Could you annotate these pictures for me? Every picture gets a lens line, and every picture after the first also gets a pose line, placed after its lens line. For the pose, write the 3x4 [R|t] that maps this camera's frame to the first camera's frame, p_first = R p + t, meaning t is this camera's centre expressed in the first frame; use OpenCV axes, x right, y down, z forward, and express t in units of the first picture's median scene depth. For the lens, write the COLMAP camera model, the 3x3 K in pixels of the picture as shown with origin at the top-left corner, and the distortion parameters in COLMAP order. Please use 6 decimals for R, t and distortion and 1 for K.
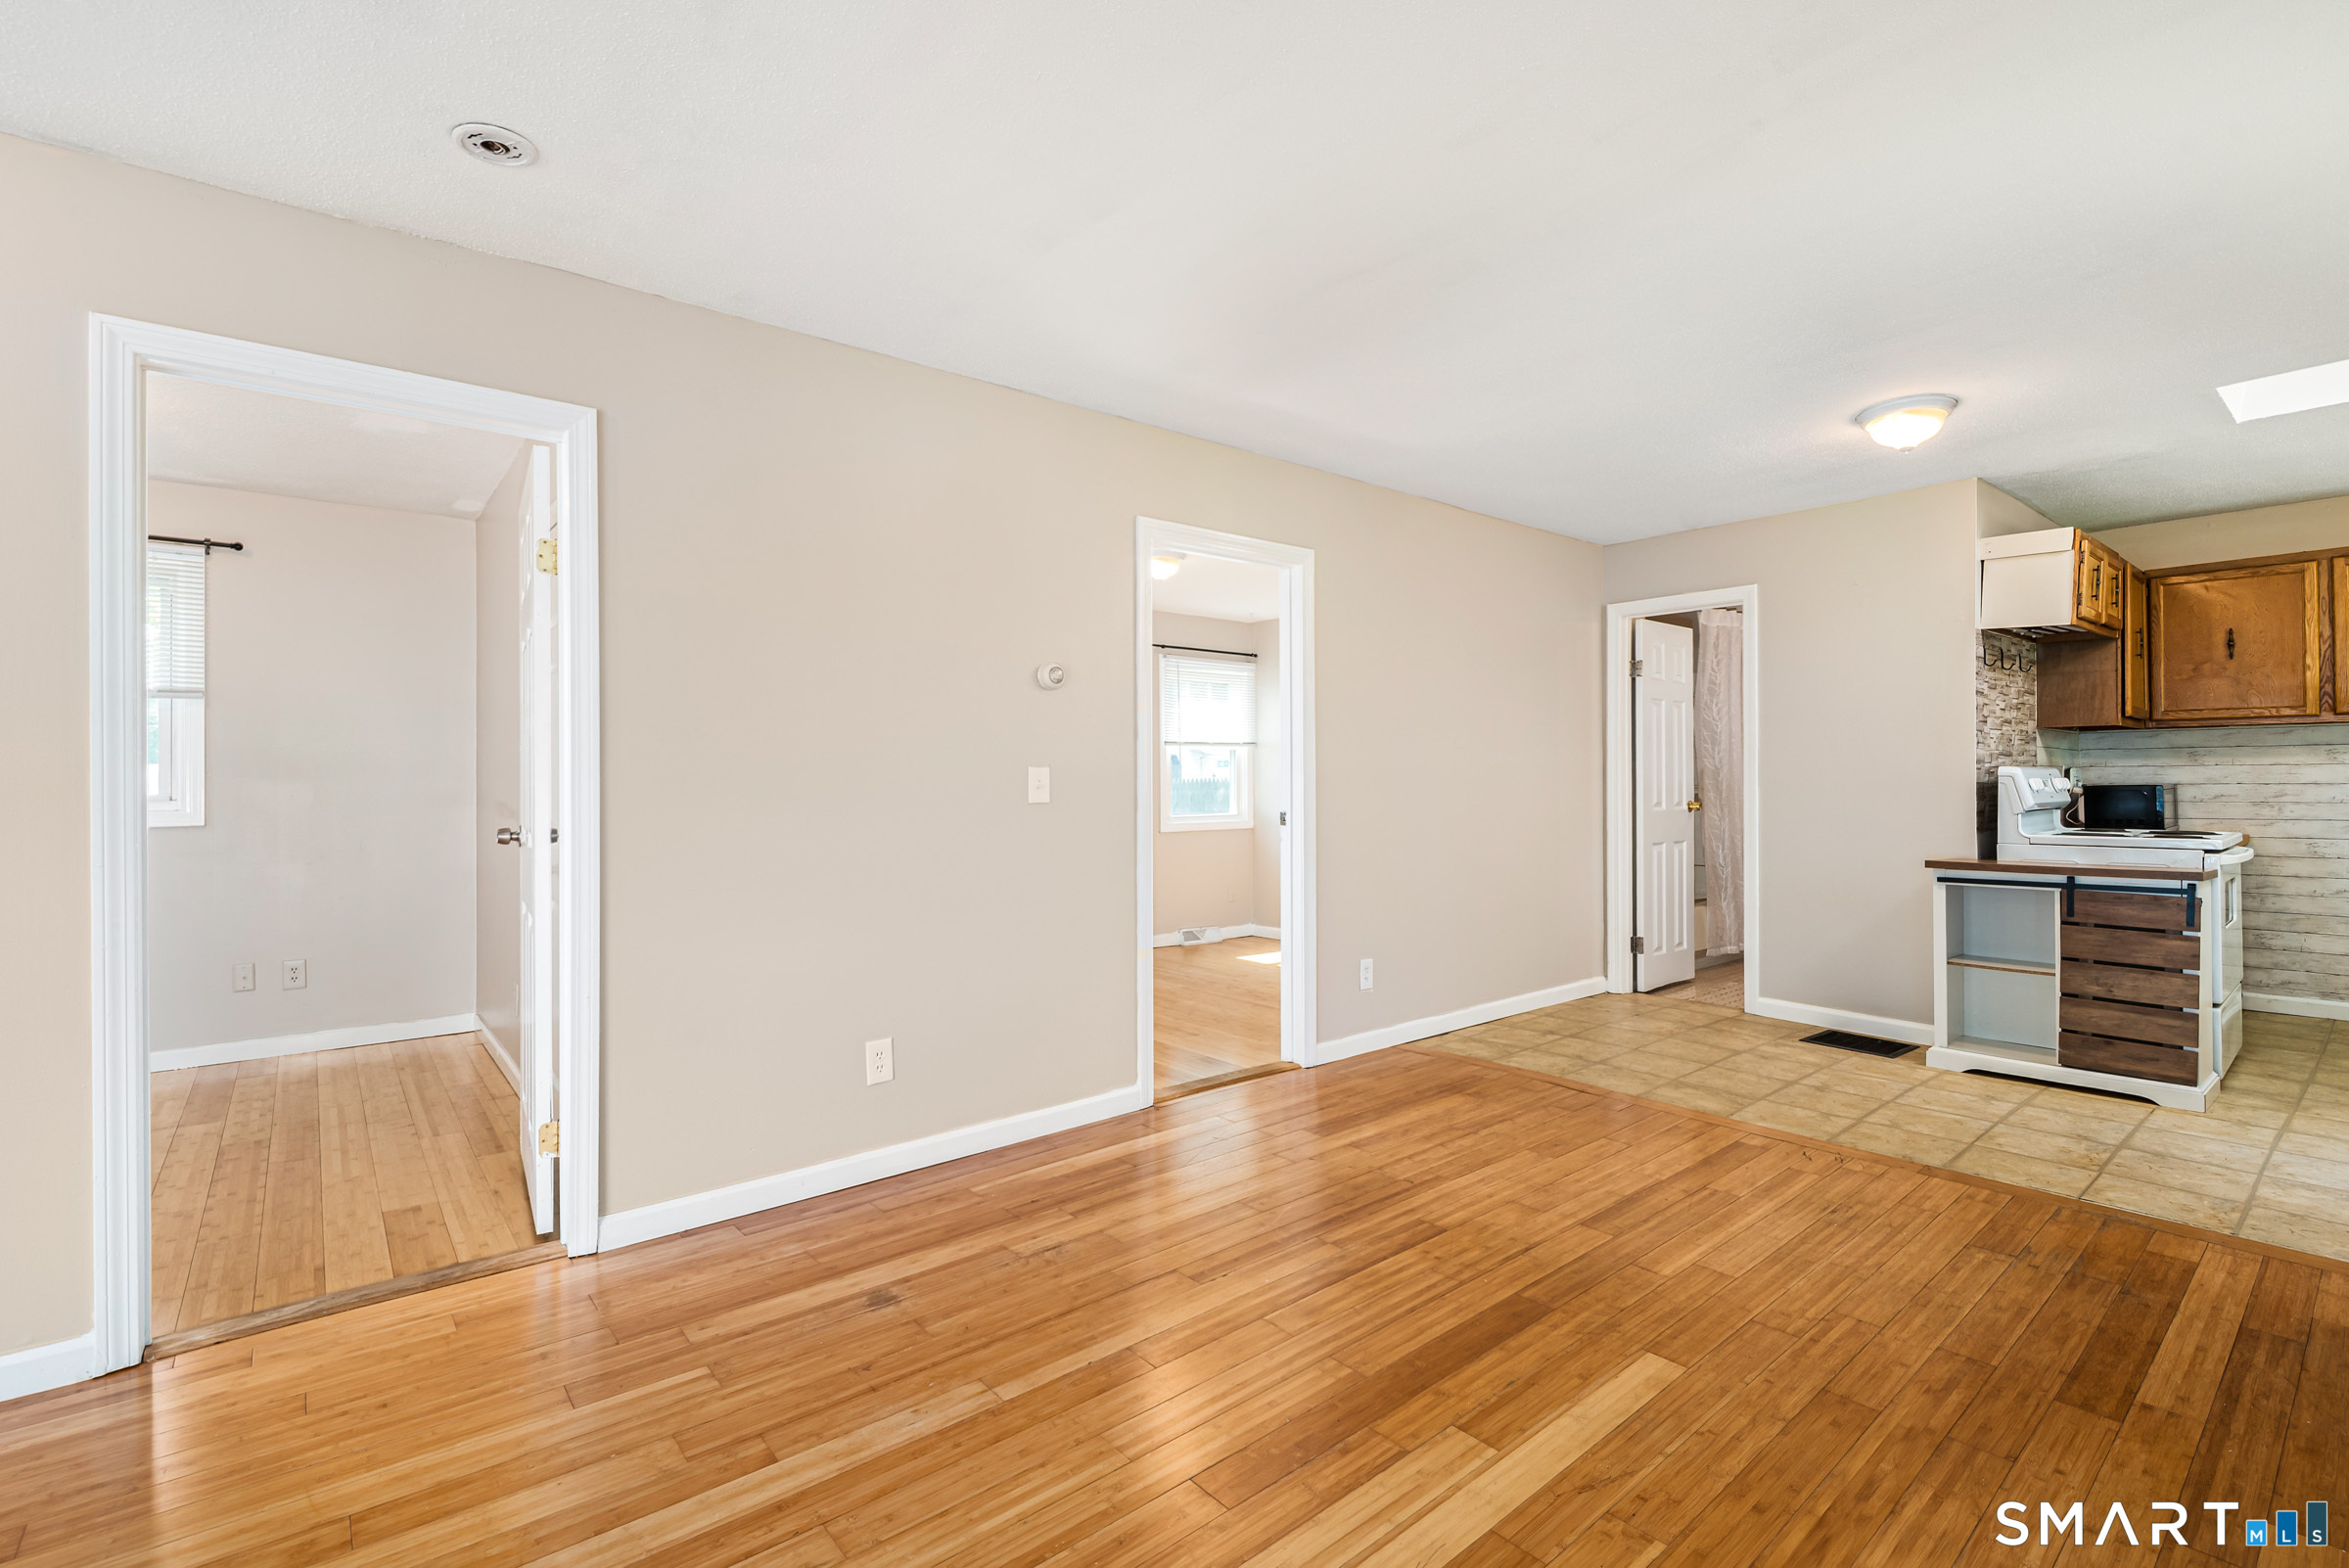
lens RADIAL K [[1054.7, 0, 1163.0], [0, 1054.7, 782.9], [0, 0, 1]] dist [0.010262, -0.008931]
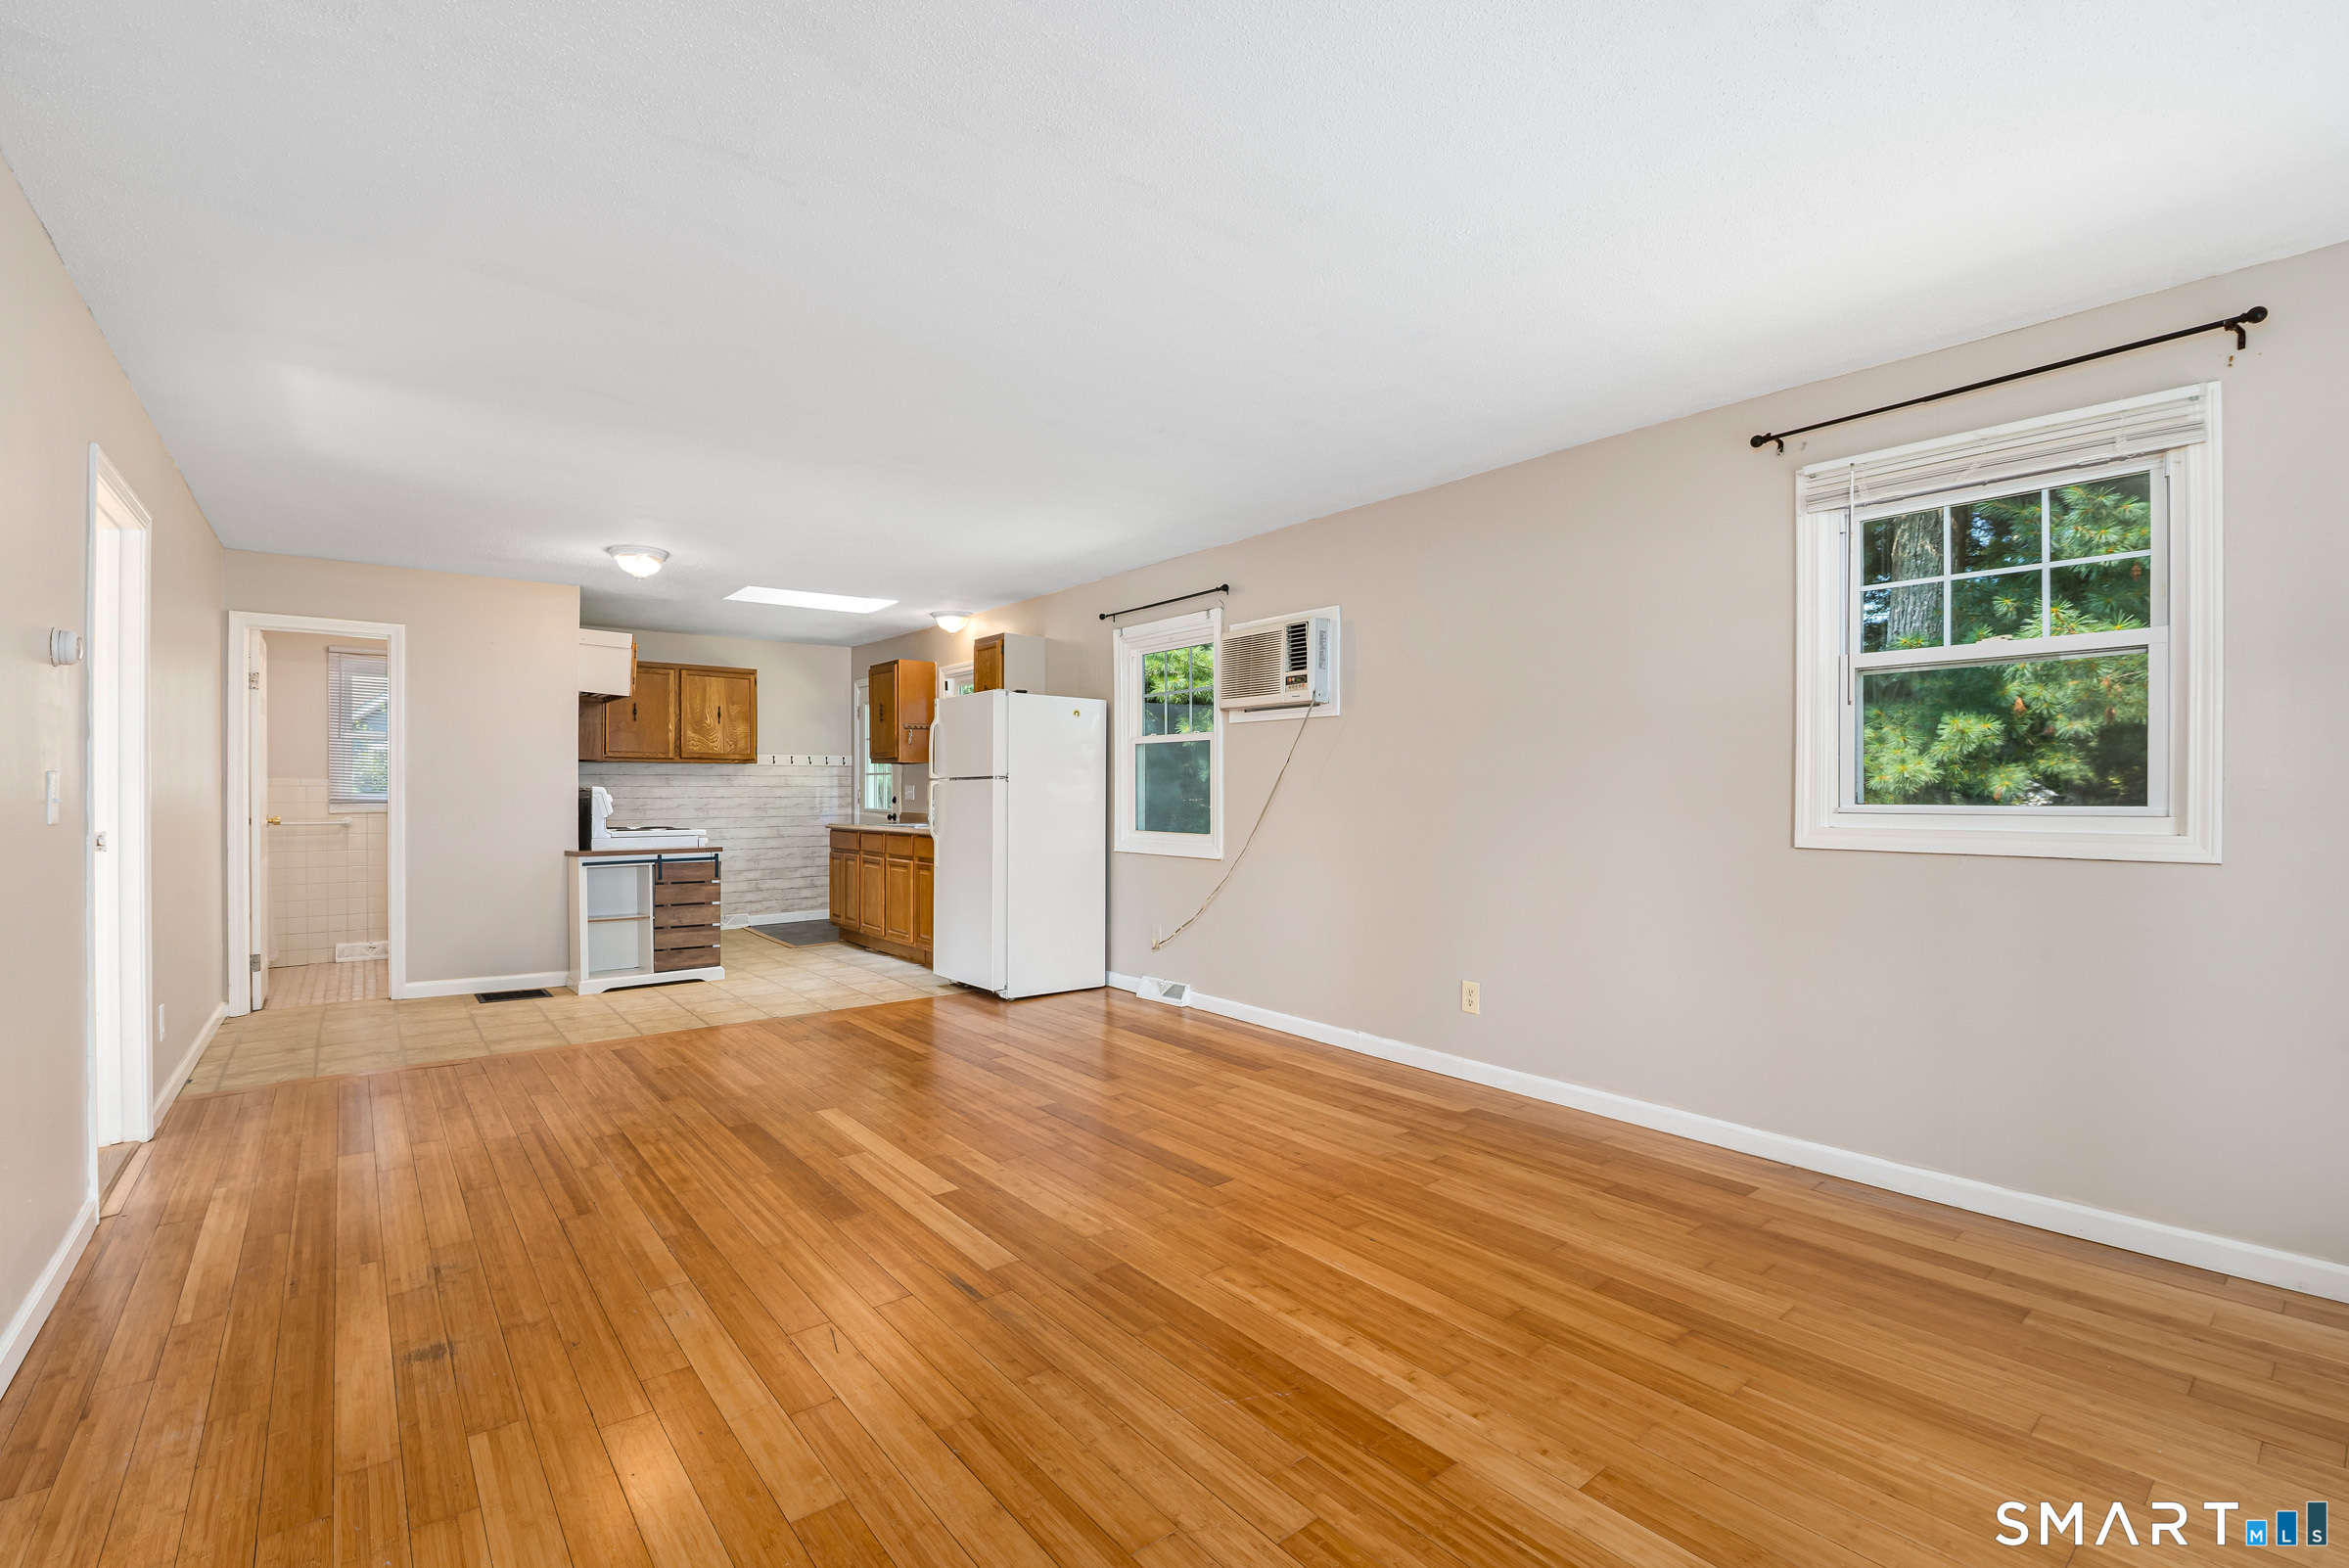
lens RADIAL K [[1015.8, 0, 1174.5], [0, 1015.8, 784.0], [0, 0, 1]] dist [-0.016654, -0.000143]
pose [[-0.001504, 0.014003, 0.999901, -0.701626], [0.004255, 0.999893, -0.013996, 0.005648], [-0.999990, 0.004234, -0.001564, 0.216395]]
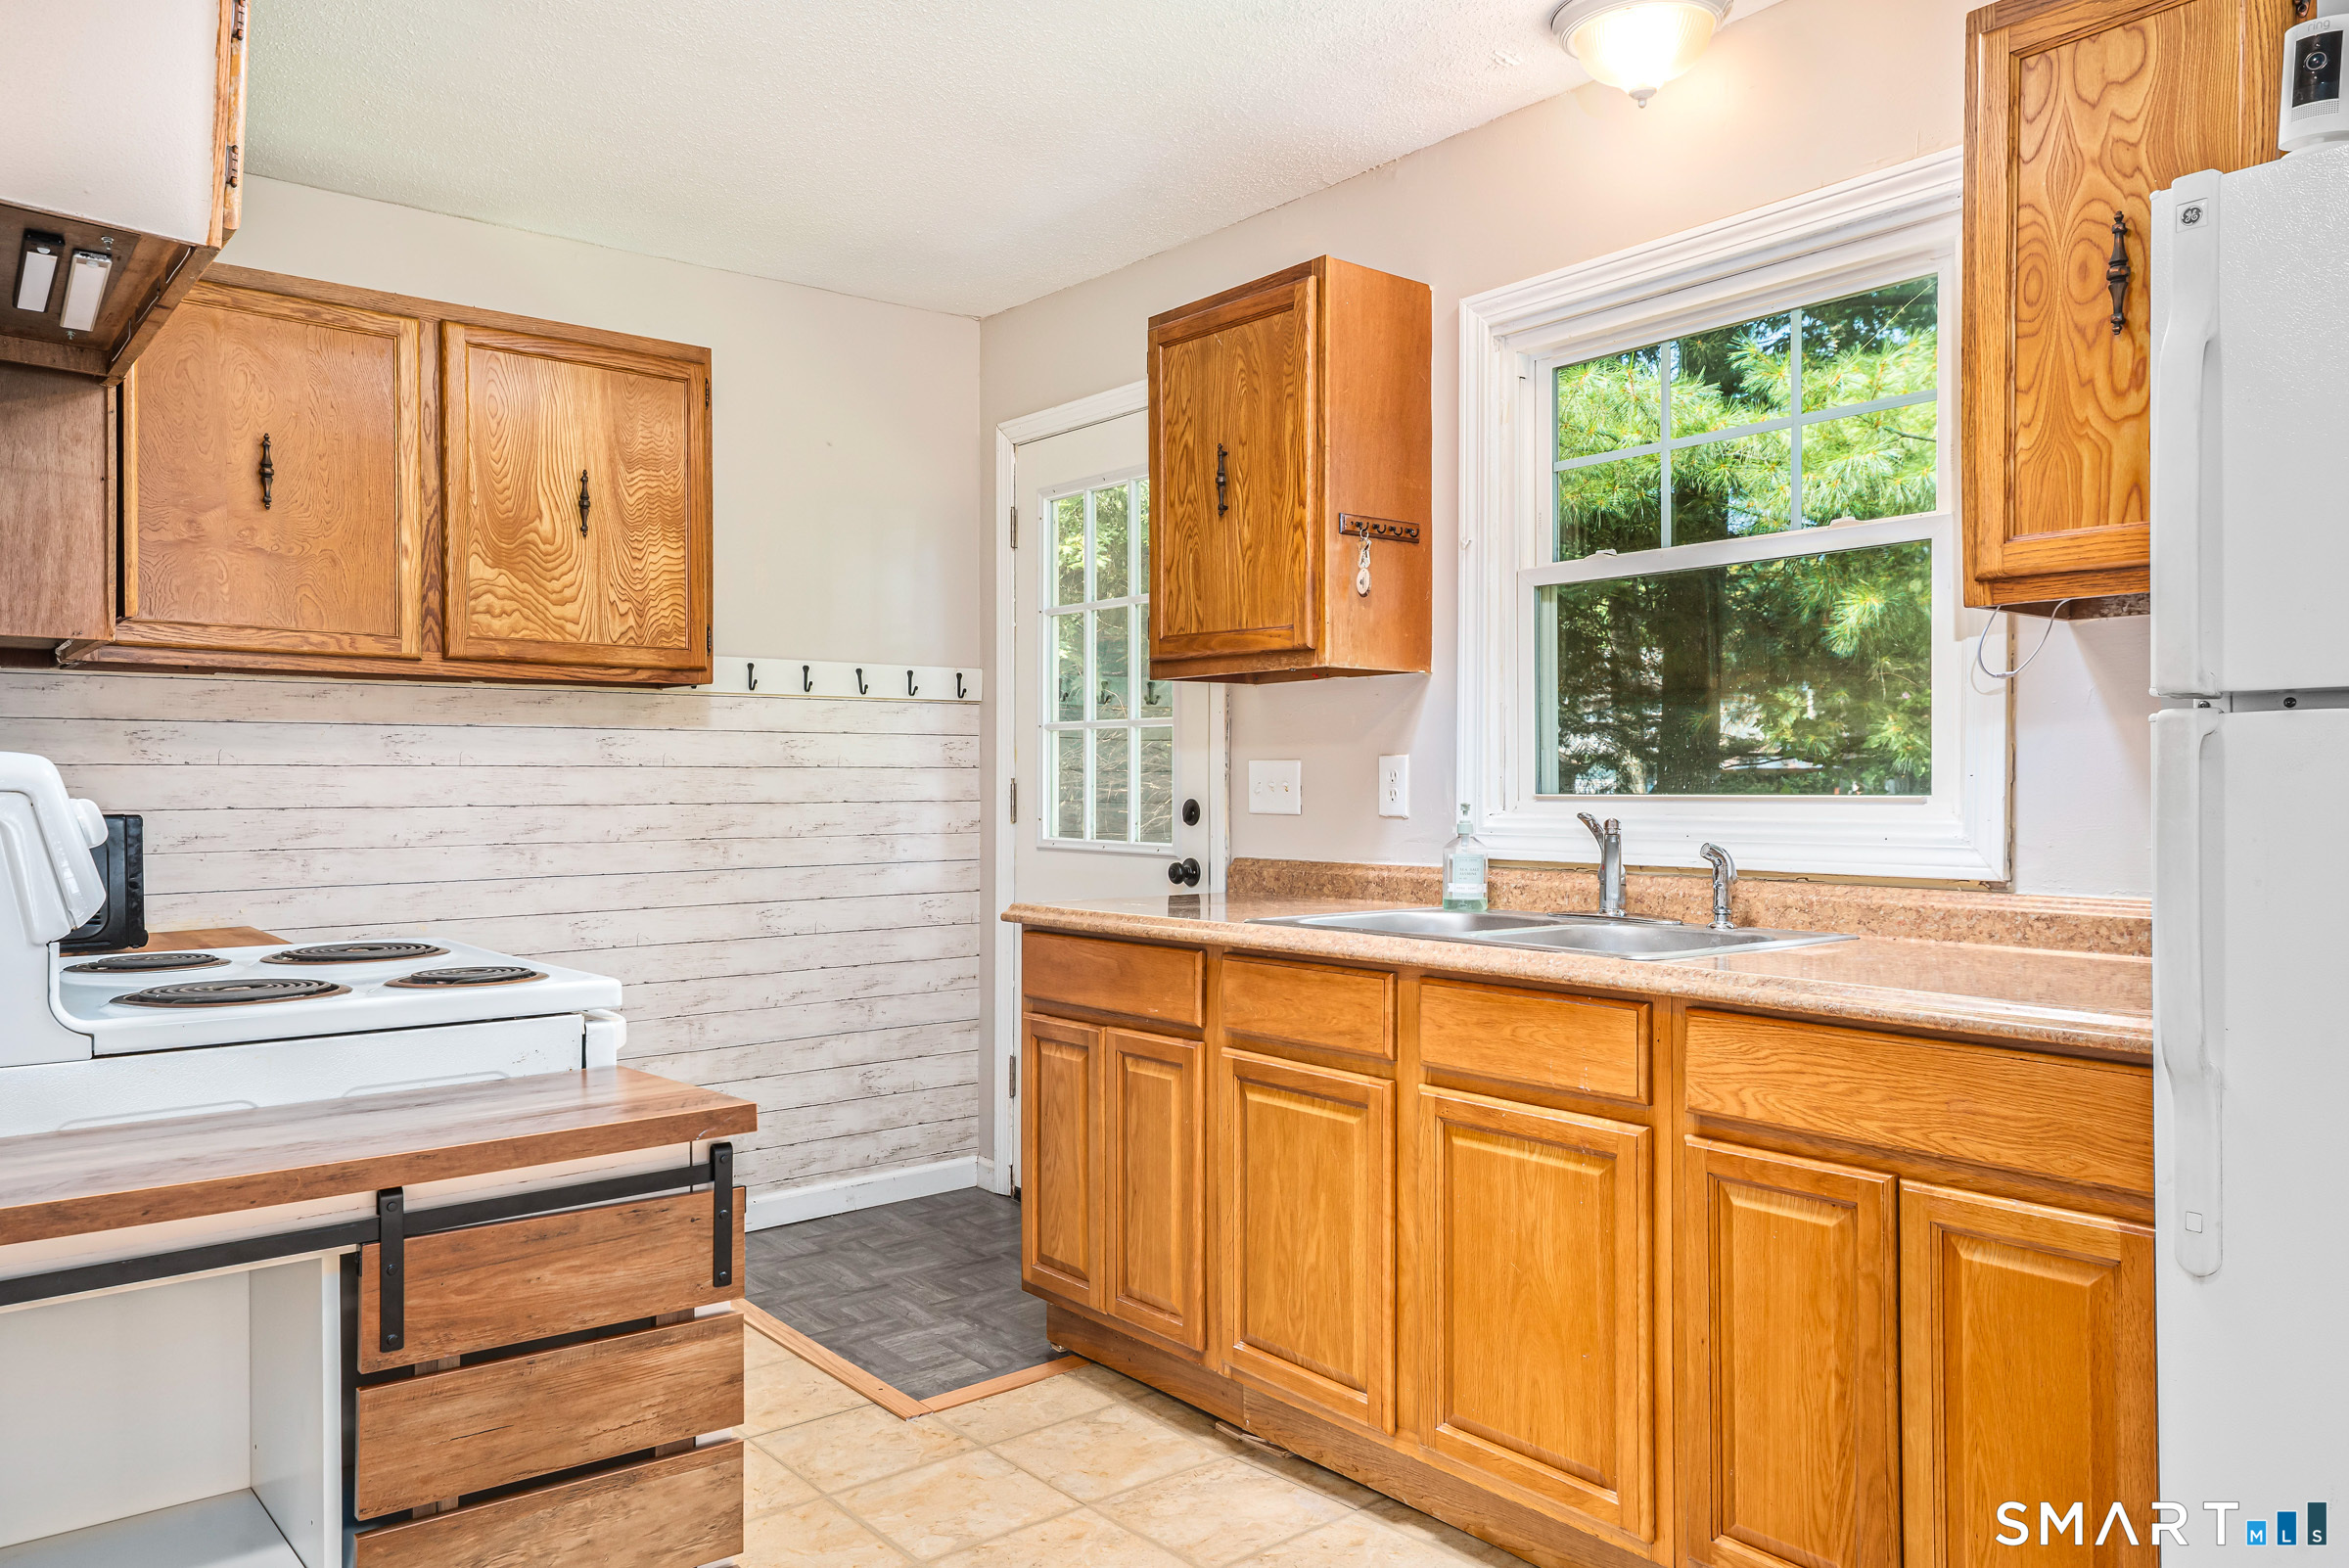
lens RADIAL K [[1638.9, 0, 1138.3], [0, 1638.9, 790.3], [0, 0, 1]] dist [0.026162, 0.001302]
pose [[0.021260, 0.002018, 0.999772, 0.473764], [0.002613, 0.999994, -0.002074, -0.005675], [-0.999771, 0.002656, 0.021254, 0.823954]]
